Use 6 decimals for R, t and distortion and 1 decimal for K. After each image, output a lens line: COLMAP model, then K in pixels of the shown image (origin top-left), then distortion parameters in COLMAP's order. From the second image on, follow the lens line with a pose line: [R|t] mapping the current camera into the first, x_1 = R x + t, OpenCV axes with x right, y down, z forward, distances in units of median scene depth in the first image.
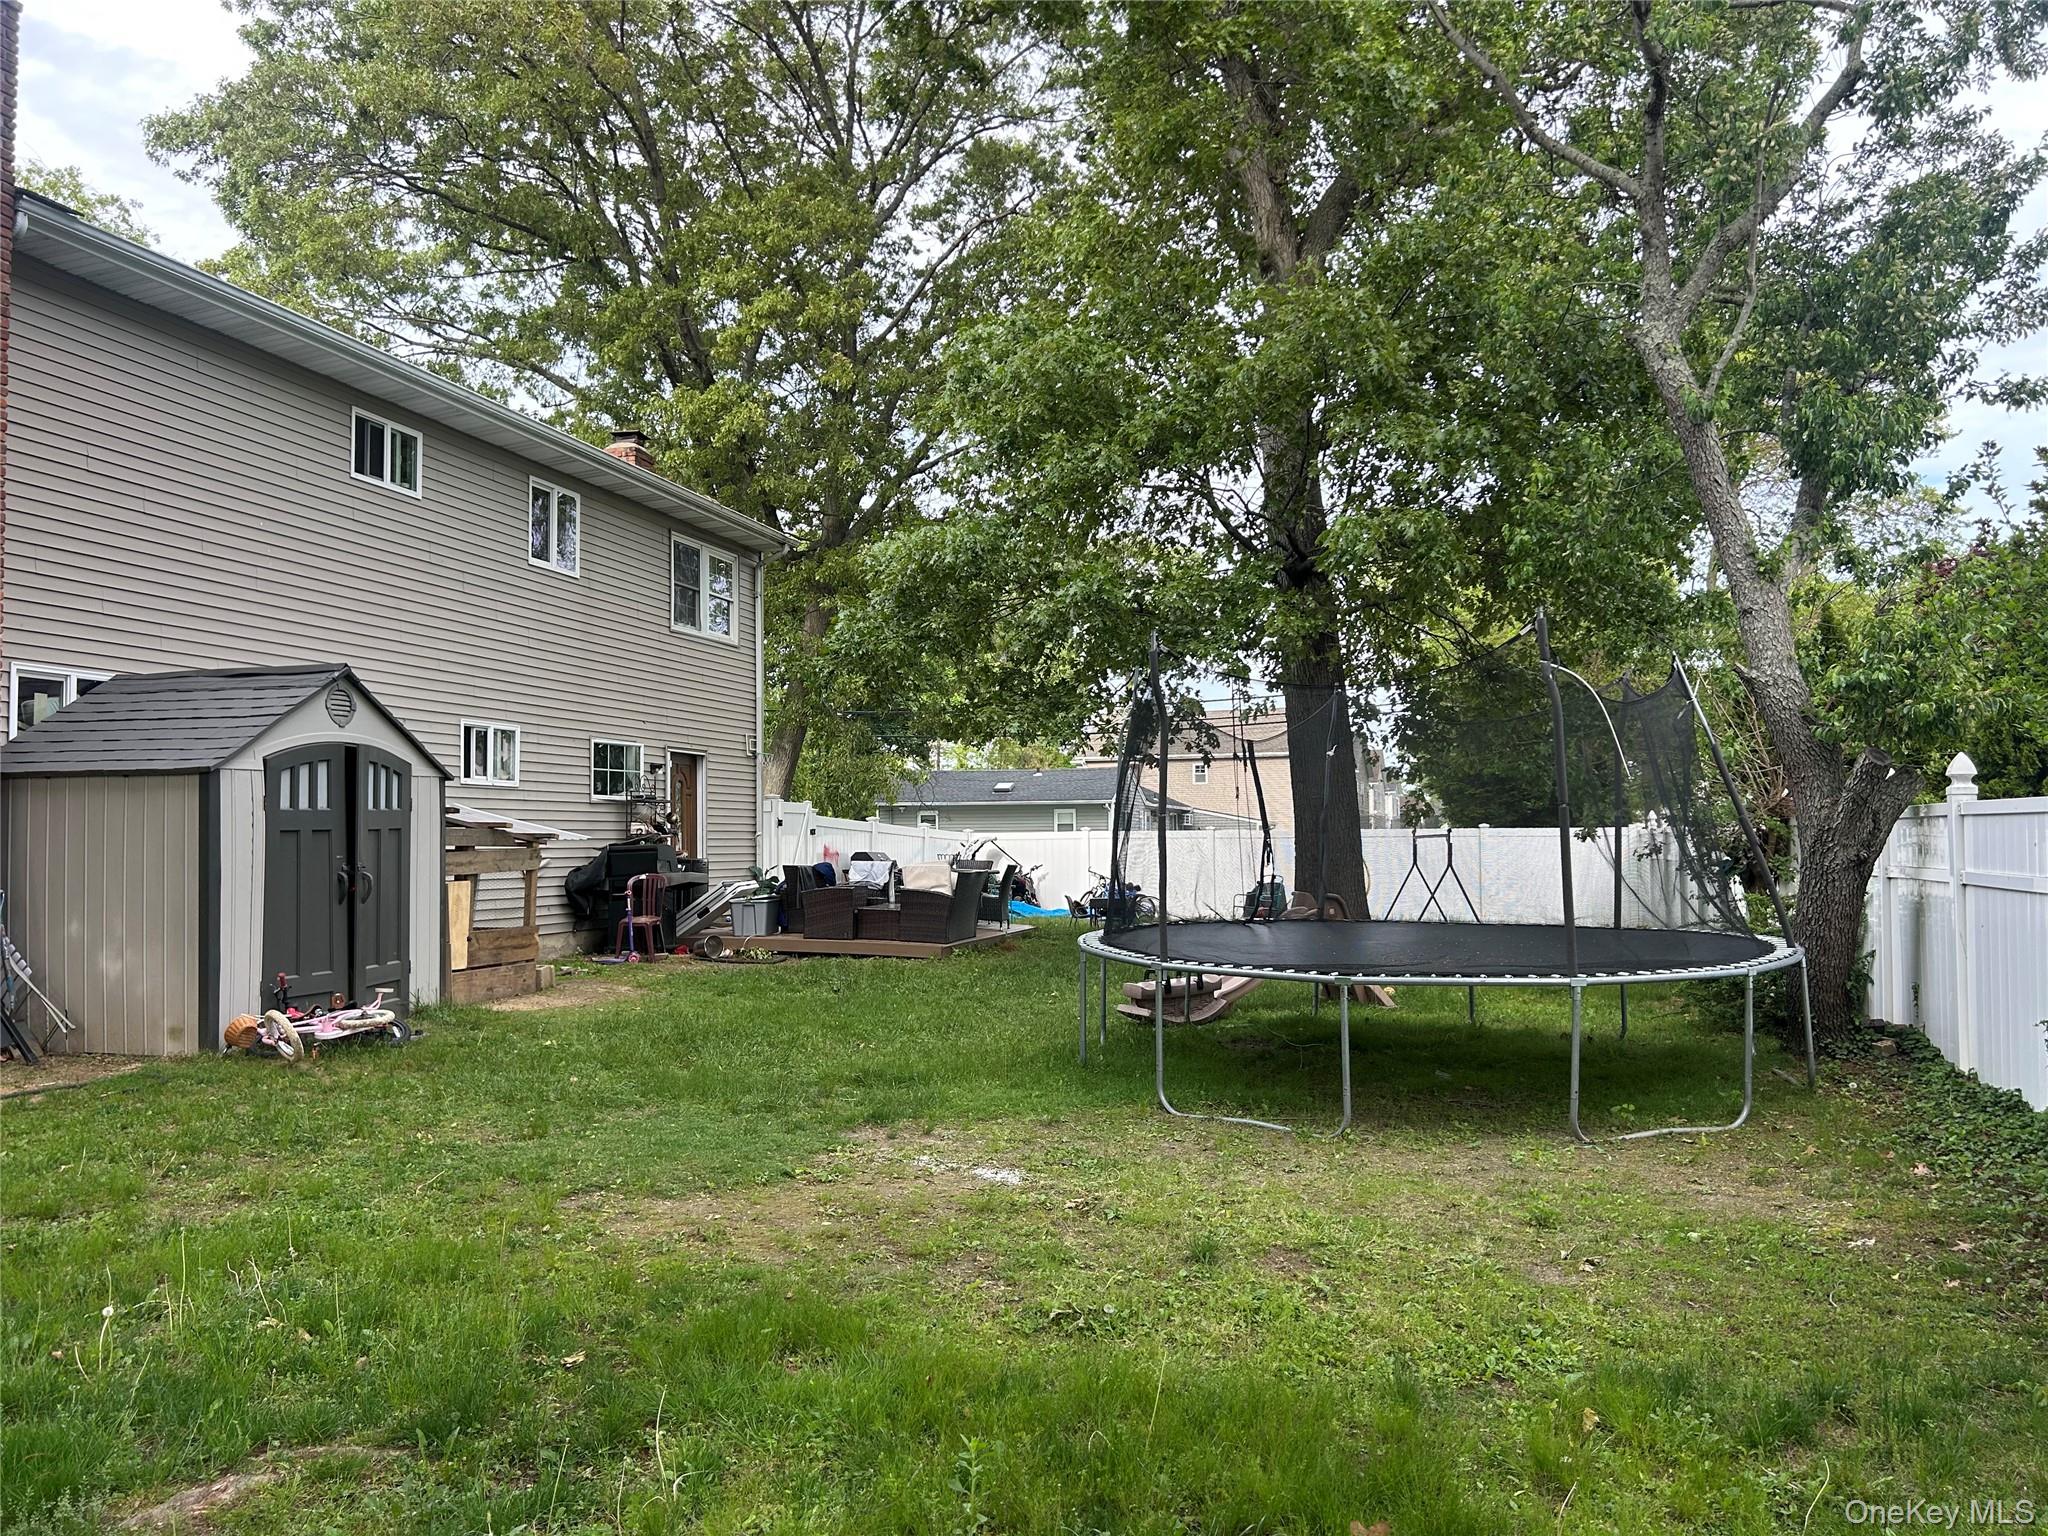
lens RADIAL K [[1541.7, 0, 1024.0], [0, 1541.7, 768.0], [0, 0, 1]] dist [0.098787, -0.142254]
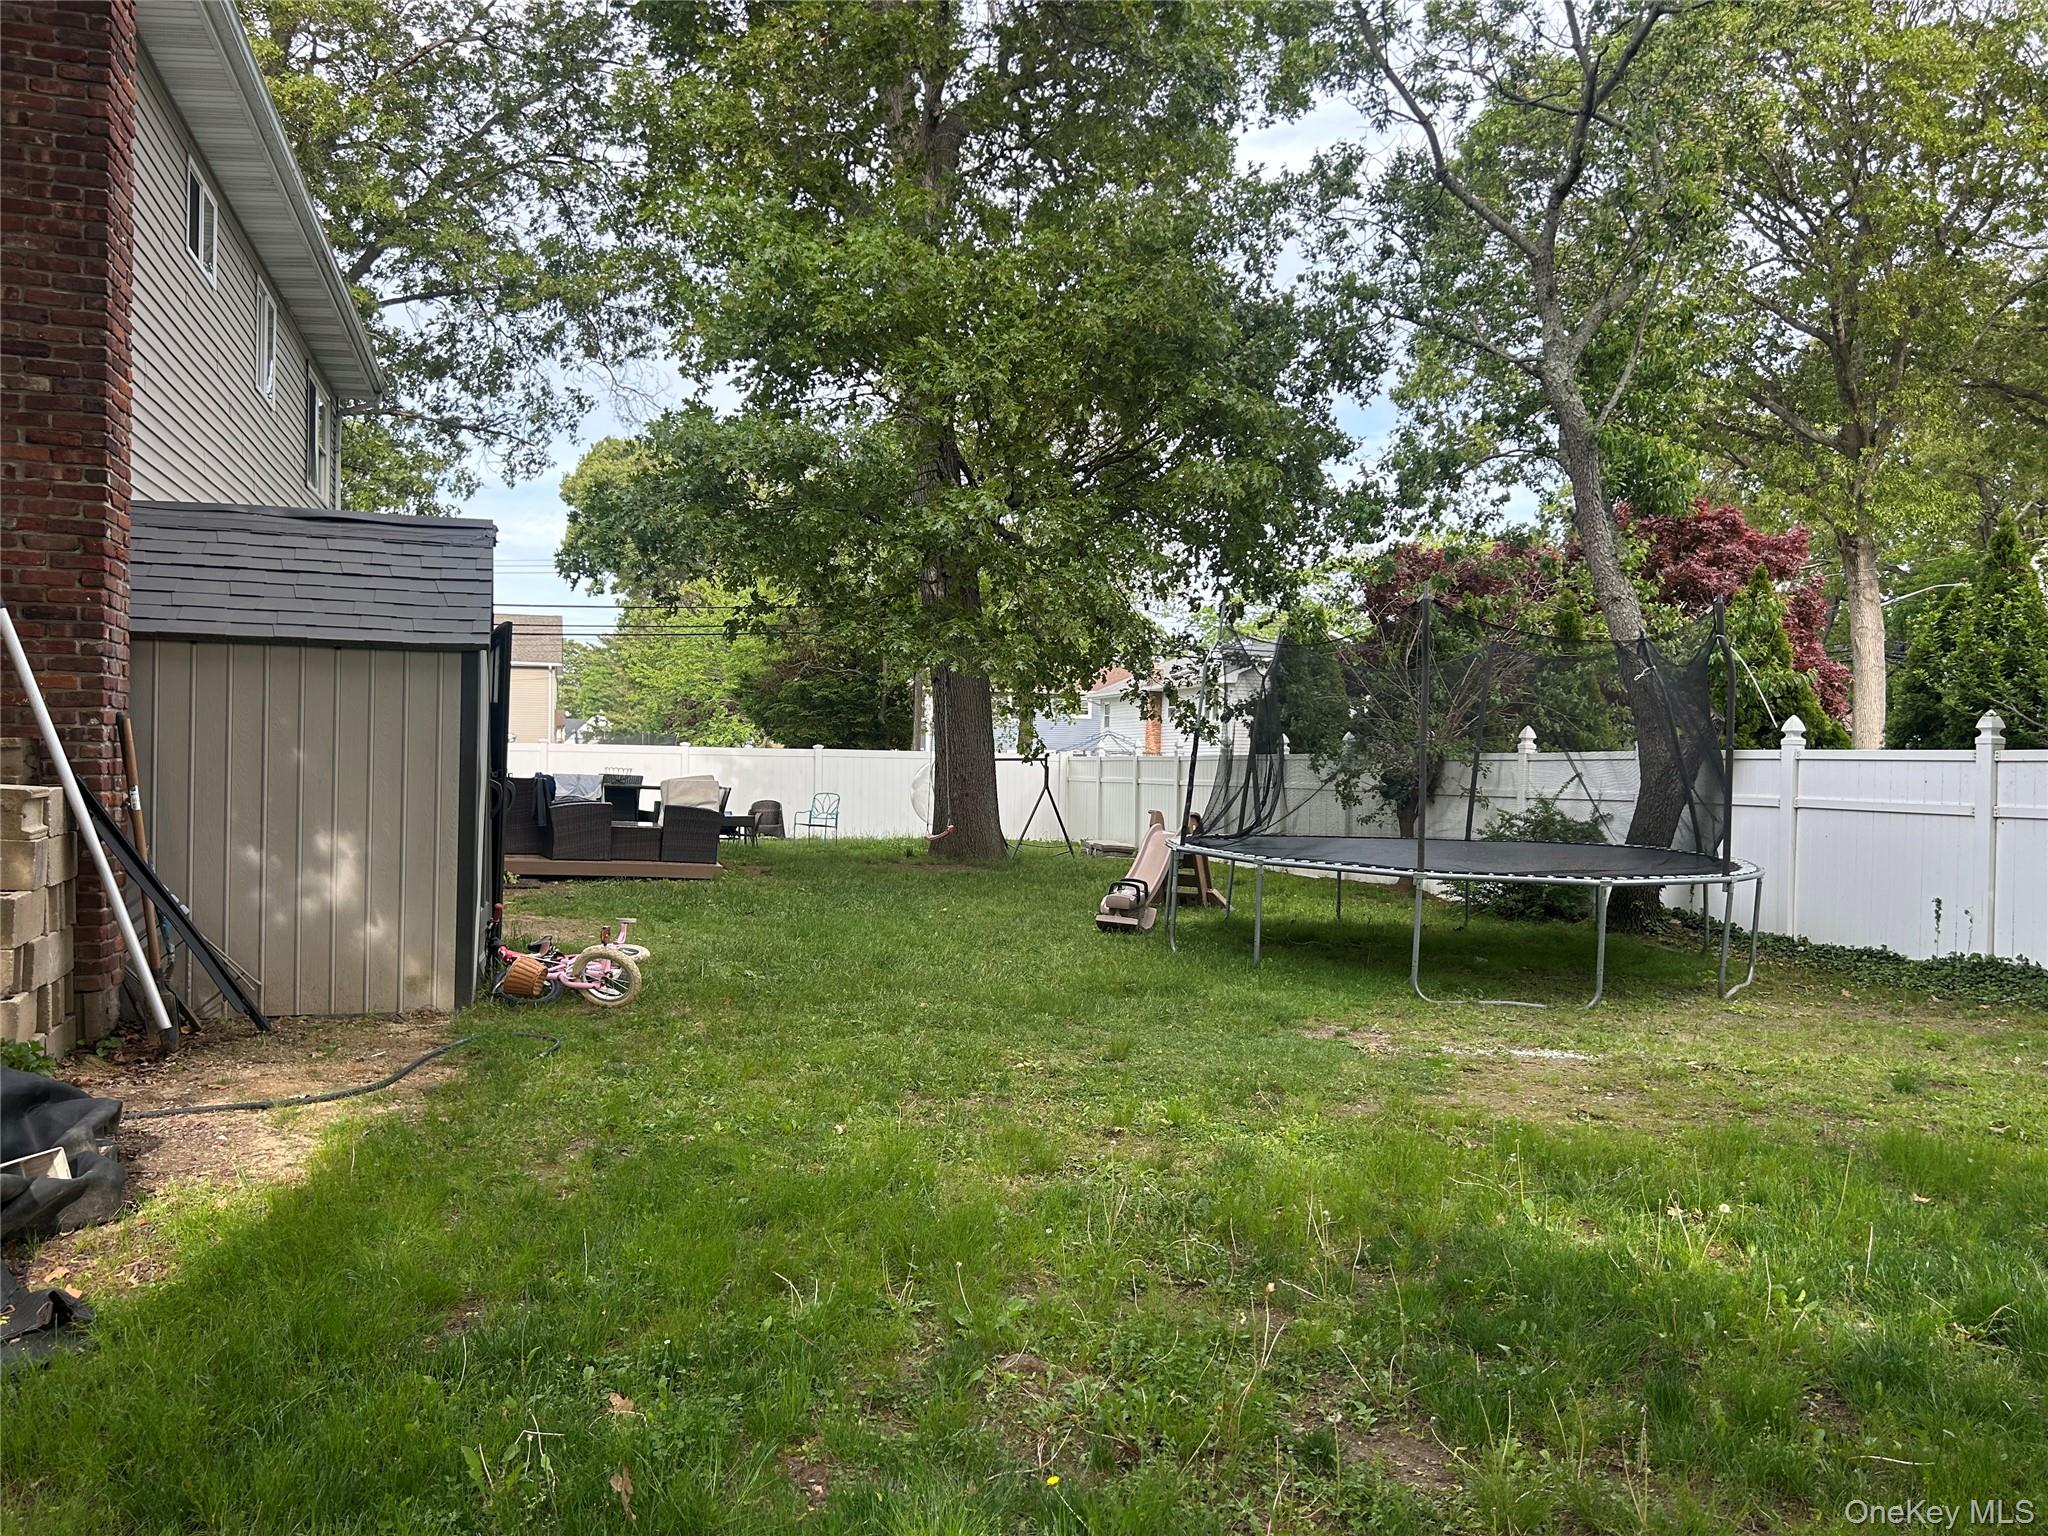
lens RADIAL K [[1541.7, 0, 1024.0], [0, 1541.7, 768.0], [0, 0, 1]] dist [0.098787, -0.142254]
pose [[0.830546, 0.020517, 0.556571, -0.559878], [-0.047724, 0.998267, 0.034418, 0.016462], [-0.554901, -0.055148, 0.830087, 0.161289]]
